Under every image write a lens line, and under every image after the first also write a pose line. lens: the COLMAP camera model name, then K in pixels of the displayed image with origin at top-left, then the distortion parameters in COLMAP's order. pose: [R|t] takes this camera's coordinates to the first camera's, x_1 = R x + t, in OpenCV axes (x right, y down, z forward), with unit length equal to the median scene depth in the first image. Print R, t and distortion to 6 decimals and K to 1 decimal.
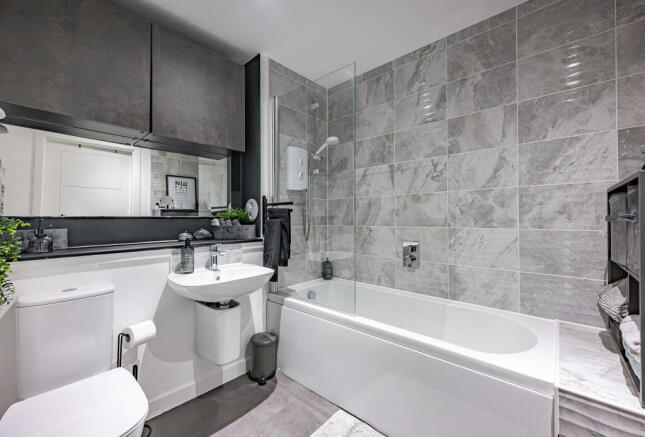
lens RADIAL K [[266.3, 0, 329.1], [0, 266.3, 223.9], [0, 0, 1]] dist [-0.000420, -0.000018]
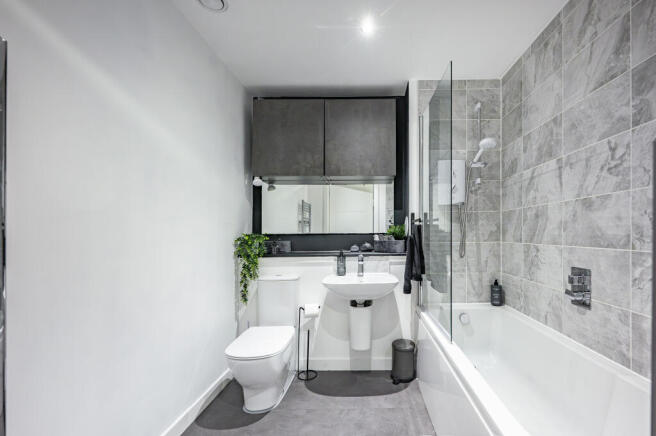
lens RADIAL K [[278.7, 0, 363.9], [0, 278.7, 240.3], [0, 0, 1]] dist [0.000148, -0.000059]
pose [[0.656839, 0.016700, -0.753846, 0.499578], [-0.008563, 0.999855, 0.014688, -0.012042], [0.753982, -0.003193, 0.656887, 0.129595]]
